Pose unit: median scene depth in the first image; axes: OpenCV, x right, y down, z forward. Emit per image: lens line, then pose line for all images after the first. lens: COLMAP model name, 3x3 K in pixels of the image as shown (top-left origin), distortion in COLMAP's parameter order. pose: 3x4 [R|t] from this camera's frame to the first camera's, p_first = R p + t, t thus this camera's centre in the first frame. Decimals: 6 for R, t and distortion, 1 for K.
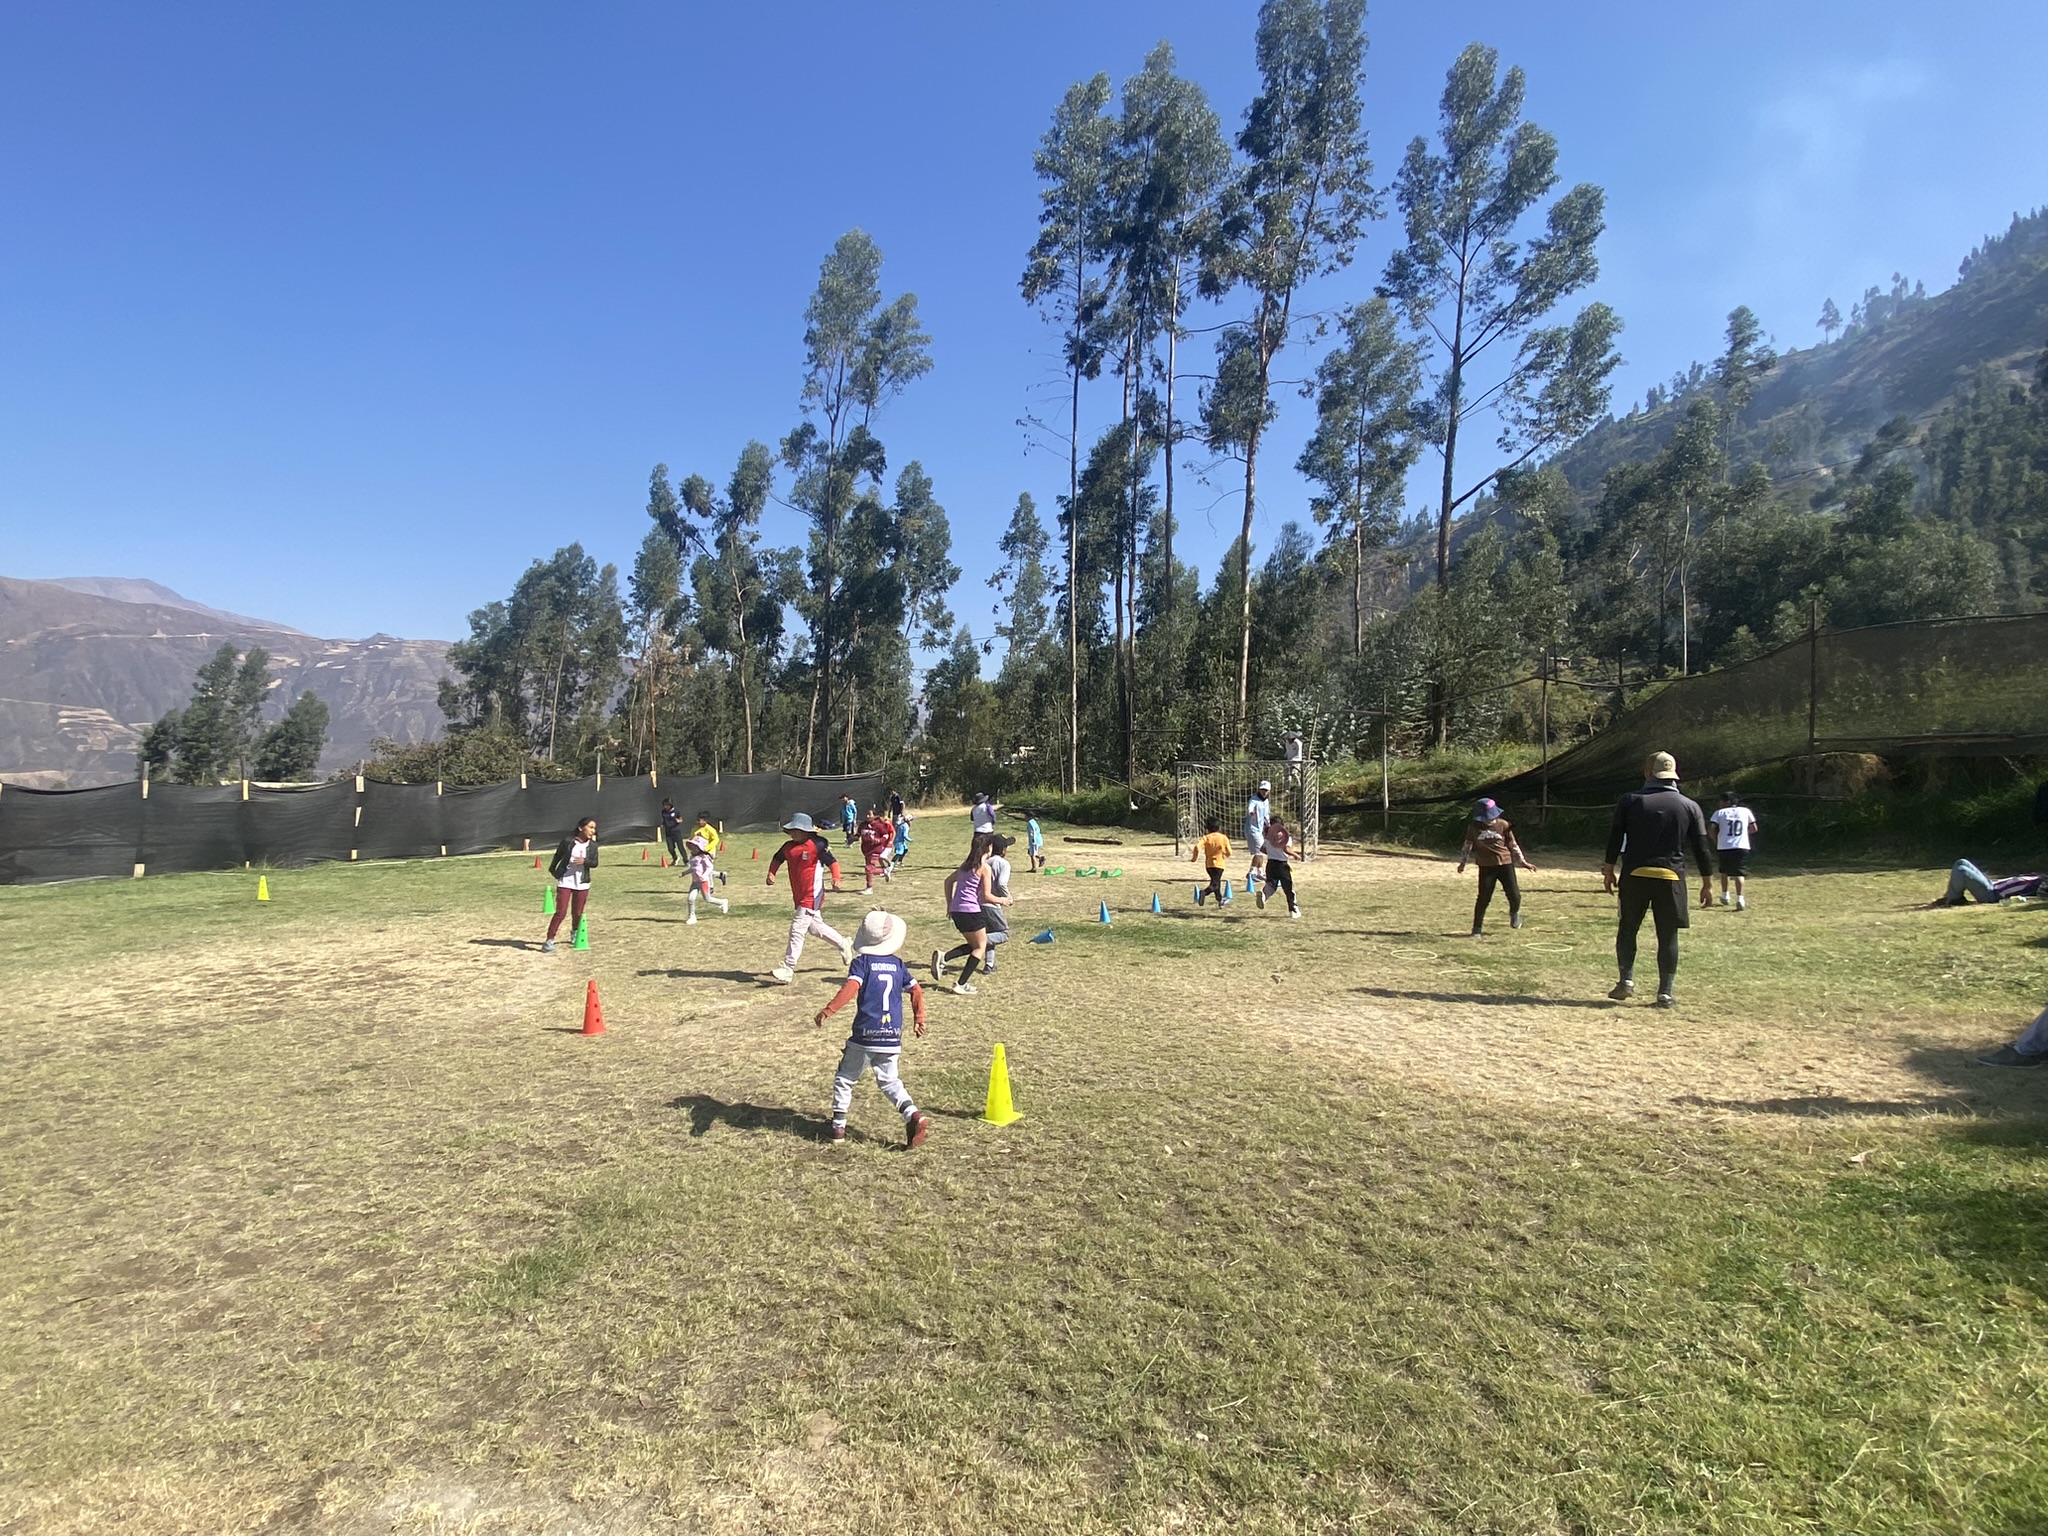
lens RADIAL K [[1031.4, 0, 1053.1], [0, 1031.4, 776.9], [0, 0, 1]] dist [-0.026760, -0.004733]
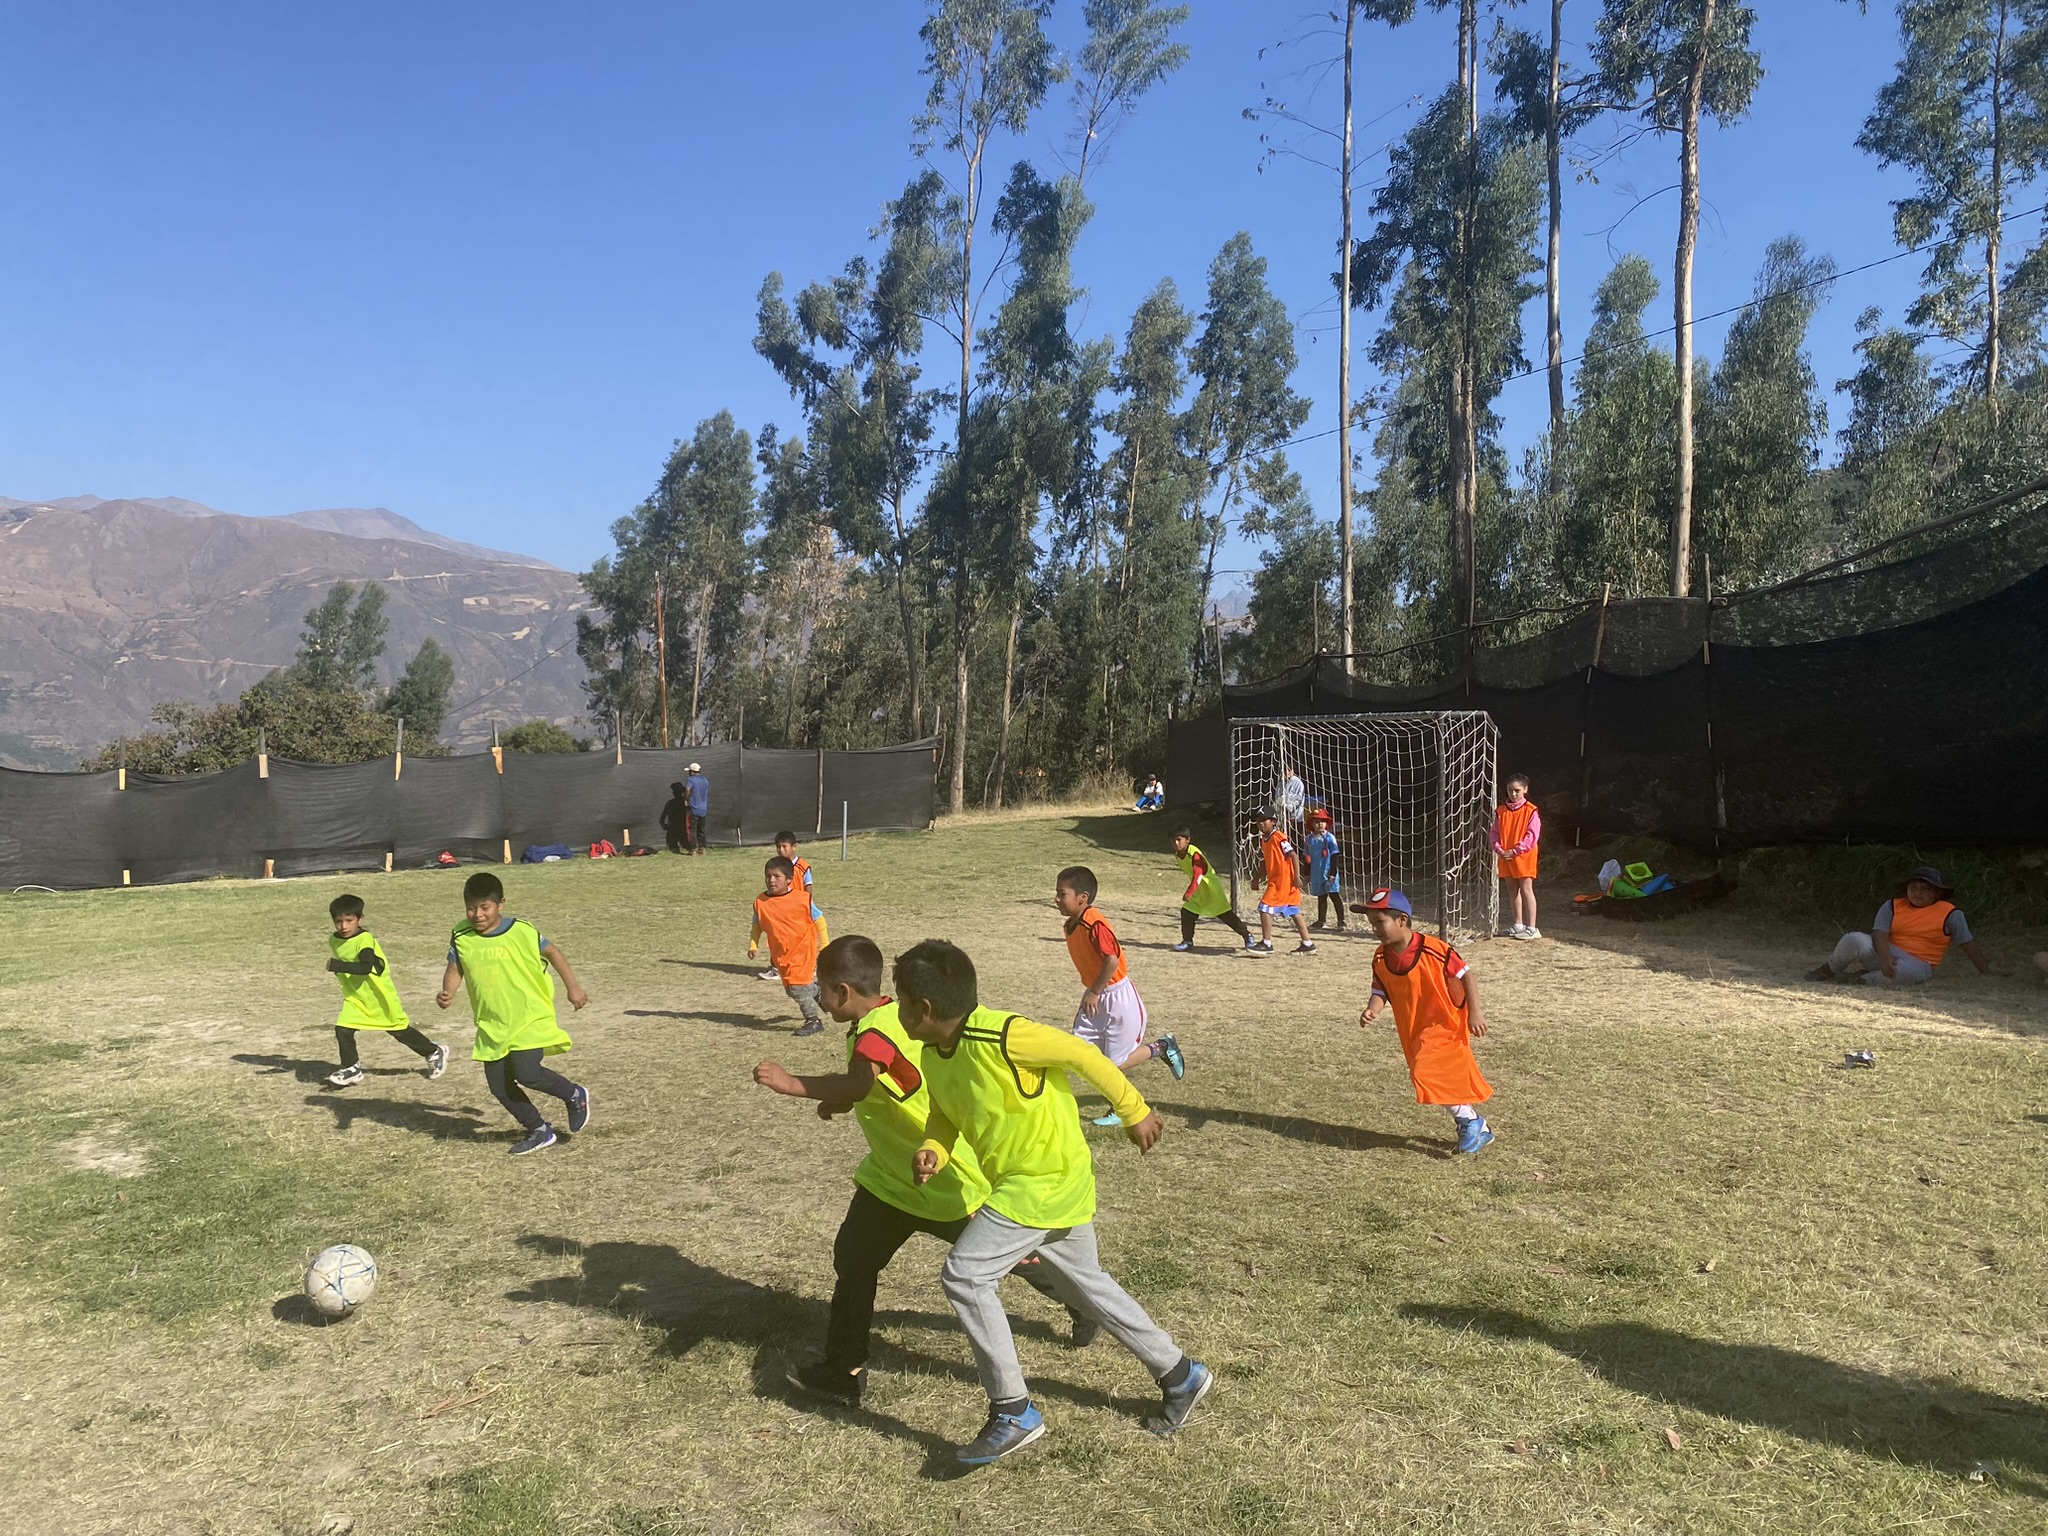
lens RADIAL K [[1569.7, 0, 1004.9], [0, 1569.7, 739.3], [0, 0, 1]] dist [0.040776, -0.048298]
pose [[0.934313, -0.013856, -0.356185, 0.074208], [0.012736, 0.999904, -0.005489, -0.000279], [0.356227, 0.000592, 0.934399, 0.075862]]
